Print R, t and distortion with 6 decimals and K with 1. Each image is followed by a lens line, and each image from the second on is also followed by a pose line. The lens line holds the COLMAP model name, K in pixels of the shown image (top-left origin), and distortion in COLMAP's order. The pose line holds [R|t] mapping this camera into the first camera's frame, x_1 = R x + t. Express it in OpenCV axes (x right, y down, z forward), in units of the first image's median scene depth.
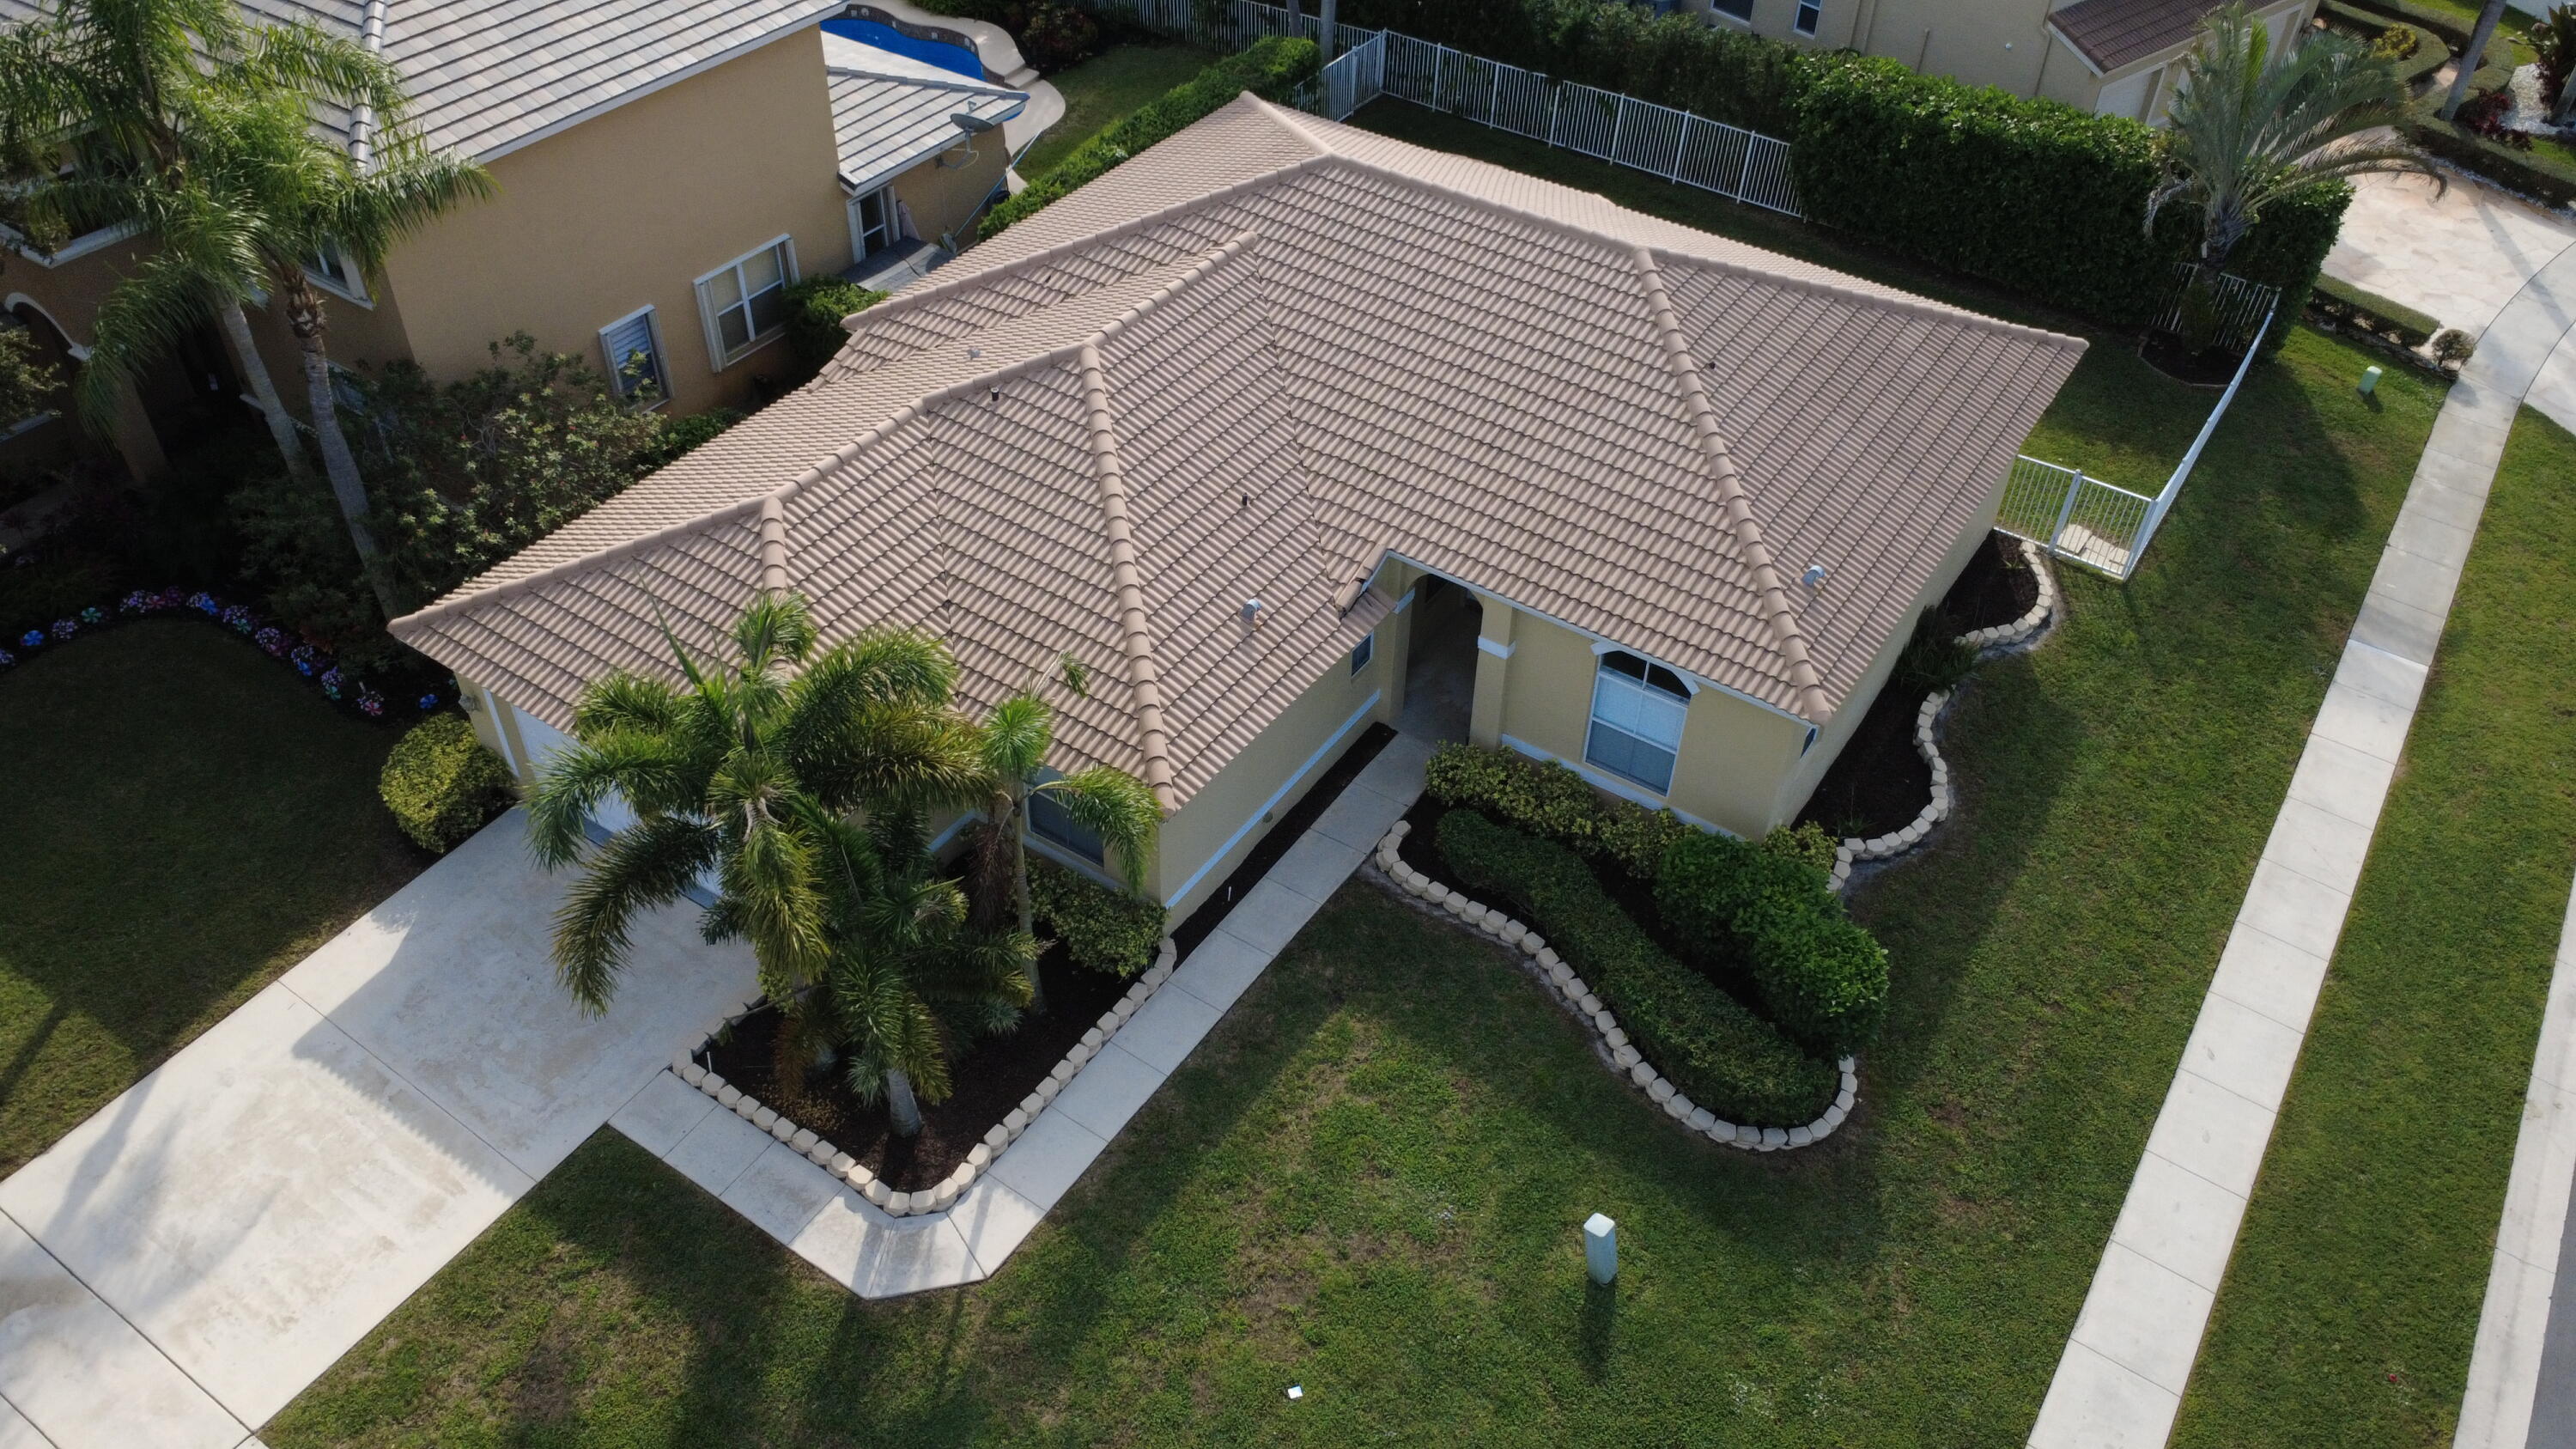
lens RADIAL K [[1878.0, 0, 1284.0], [0, 1878.0, 726.3], [0, 0, 1]] dist [-0.004465, 0.002042]
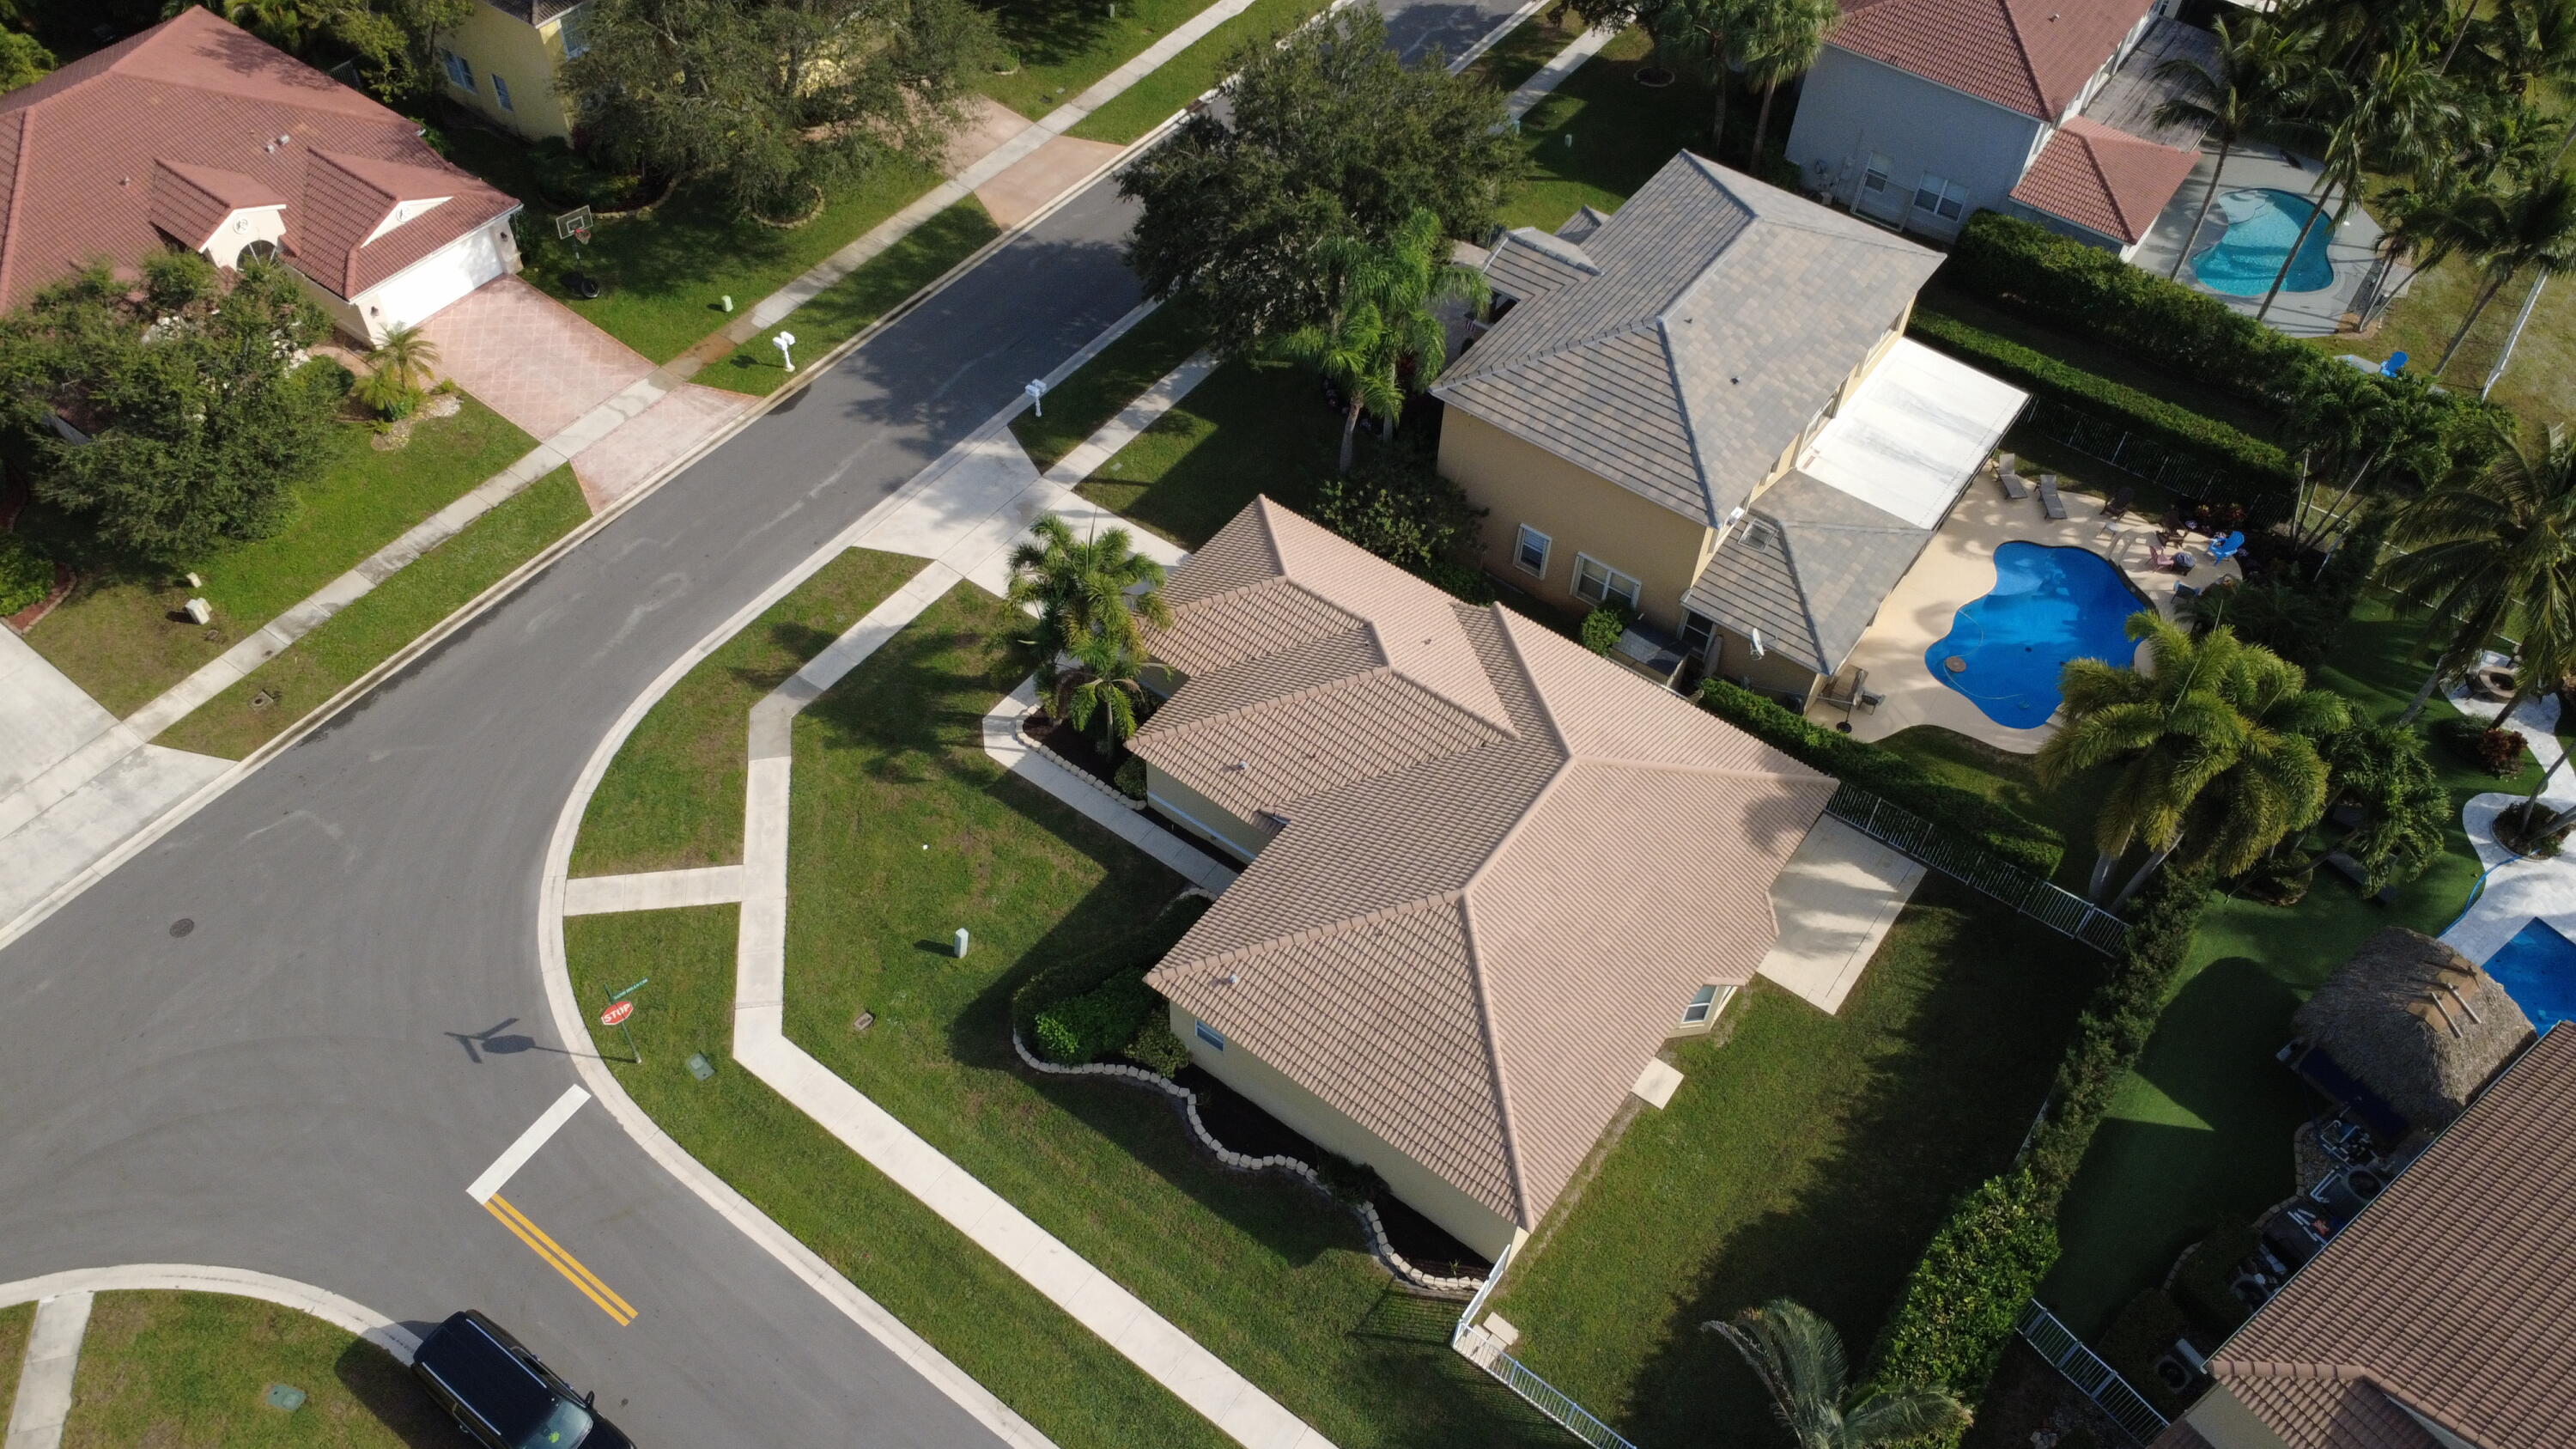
lens RADIAL K [[1878.0, 0, 1284.0], [0, 1878.0, 726.3], [0, 0, 1]] dist [-0.004465, 0.002042]
pose [[-0.033722, 0.749495, -0.661151, 1.266522], [-0.685149, 0.464279, 0.561262, -1.224386], [0.727622, 0.471914, 0.497859, -0.026461]]
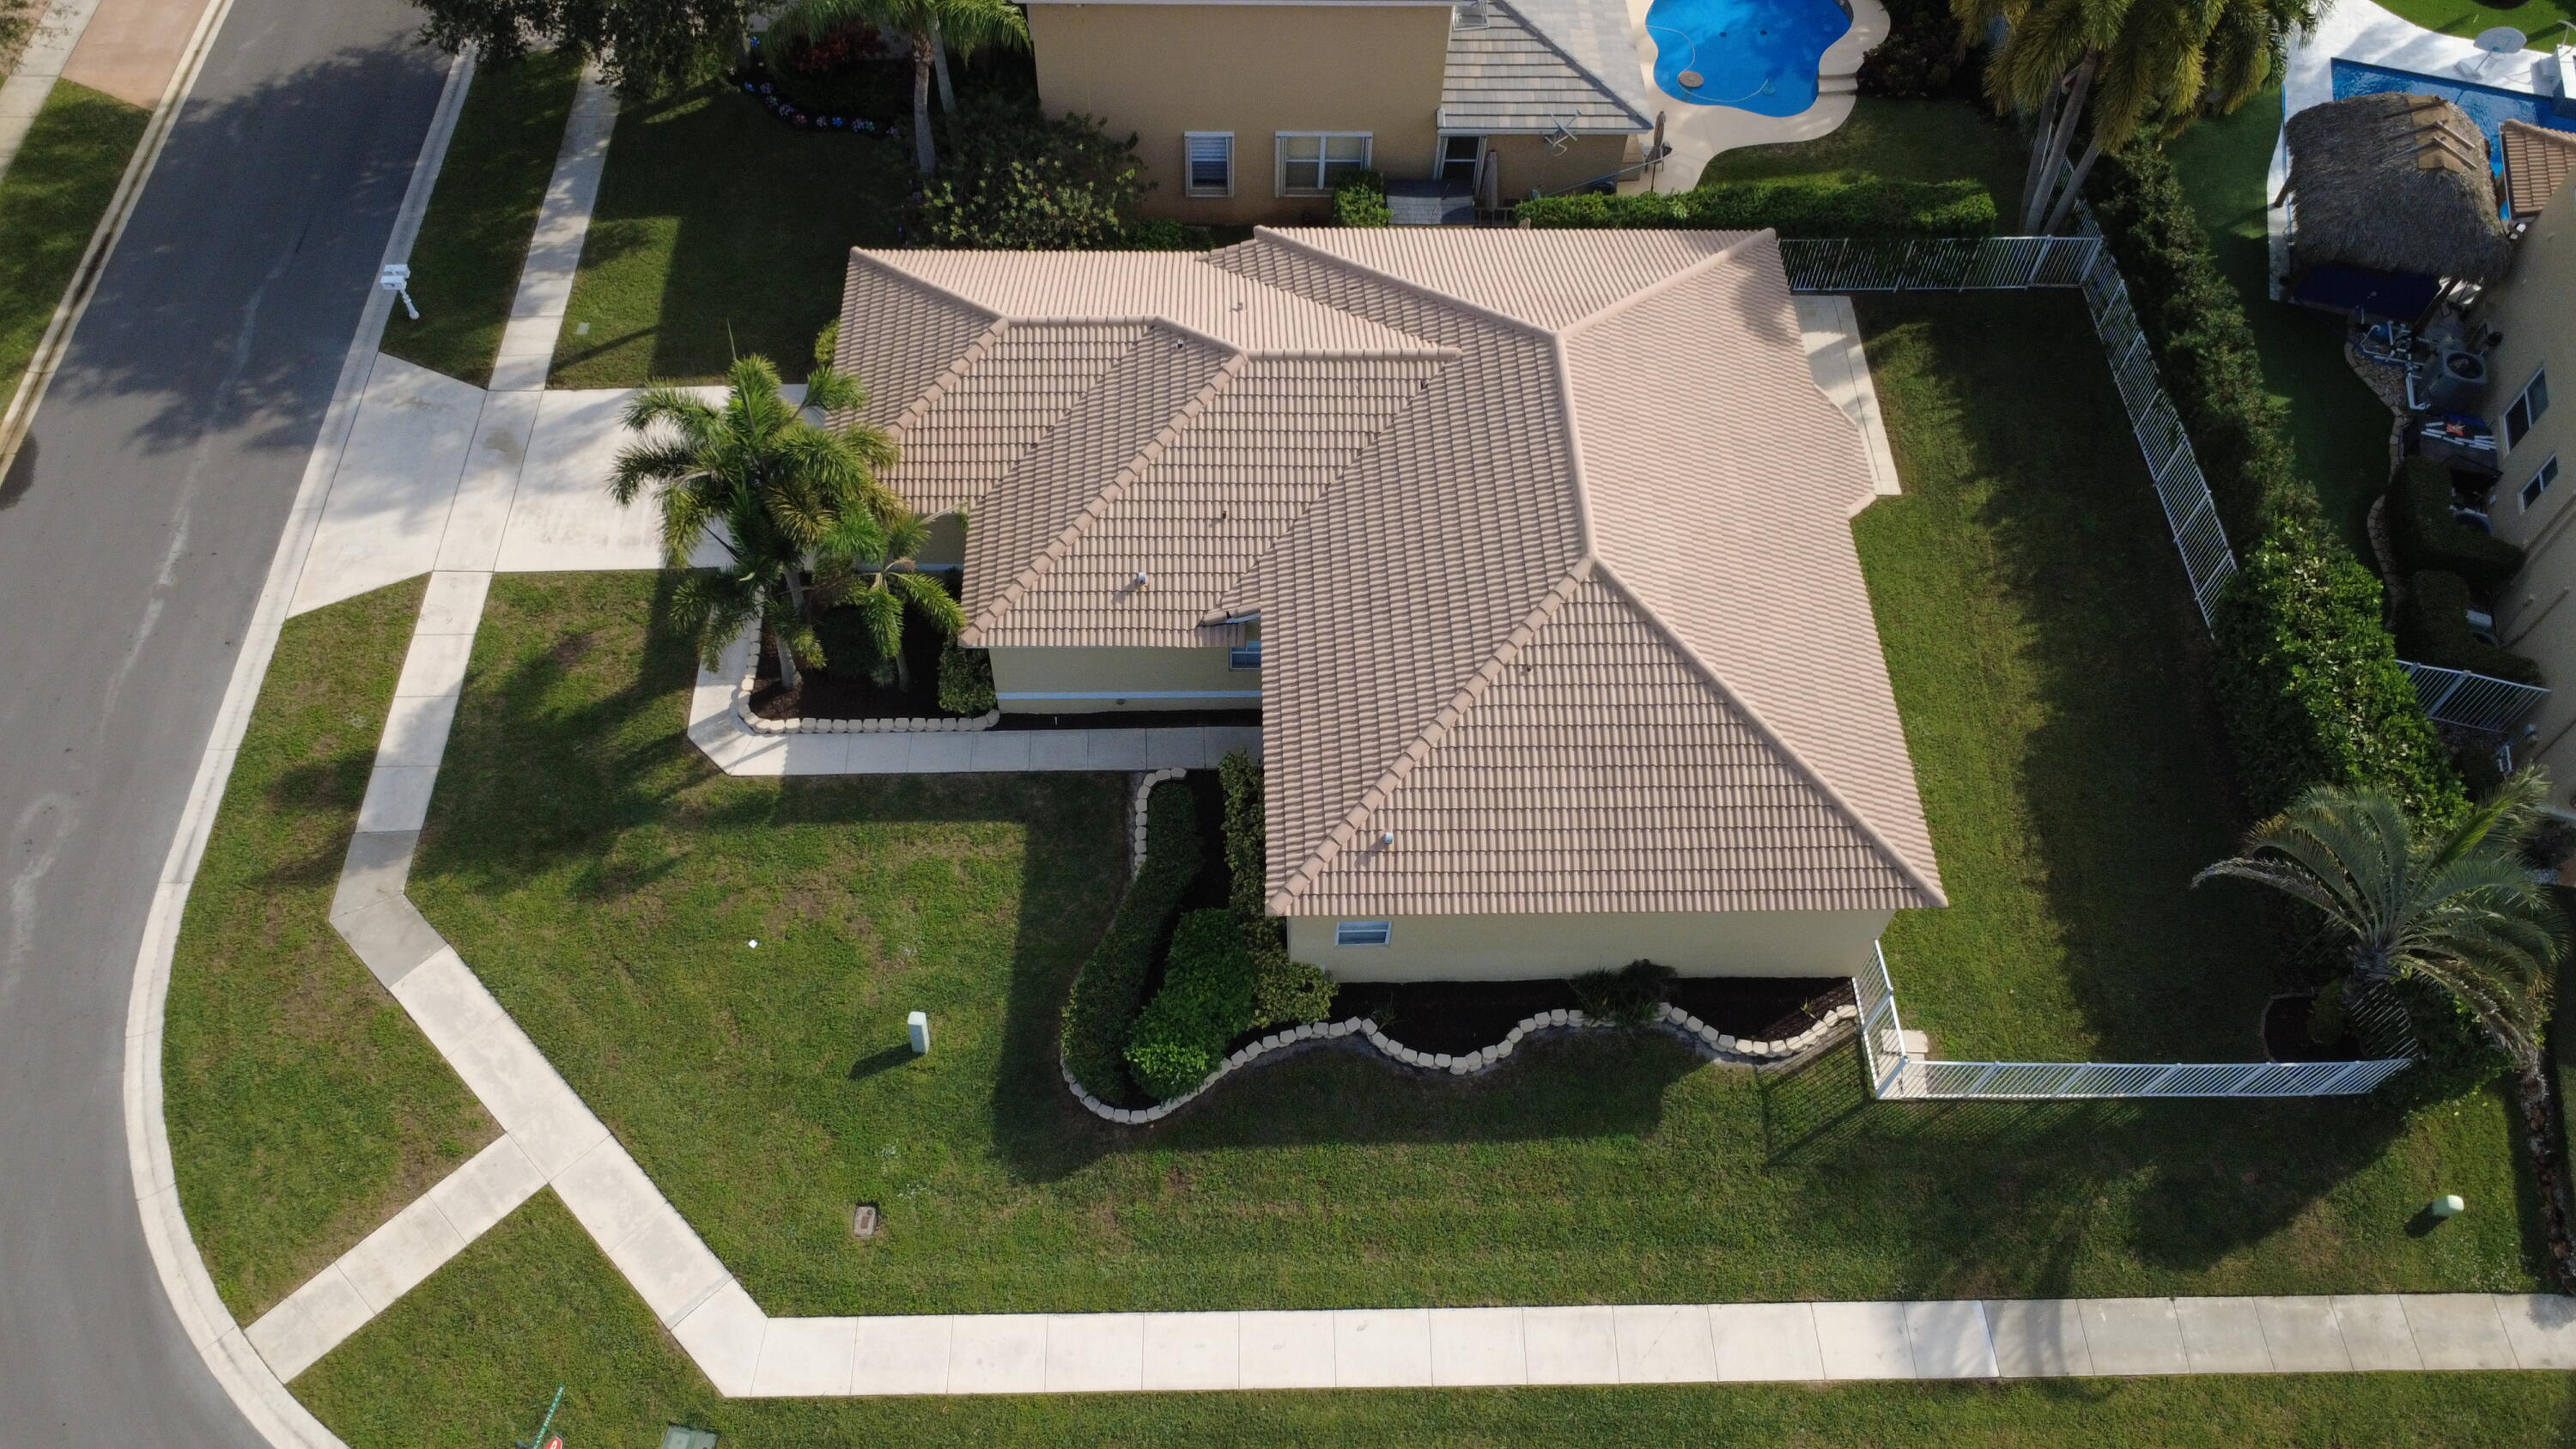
lens RADIAL K [[1878.0, 0, 1284.0], [0, 1878.0, 726.3], [0, 0, 1]] dist [-0.004465, 0.002042]
pose [[0.580445, 0.670396, -0.462226, 0.732497], [-0.548876, 0.741412, 0.386061, -0.553911], [0.601514, 0.029617, 0.798313, -0.053984]]
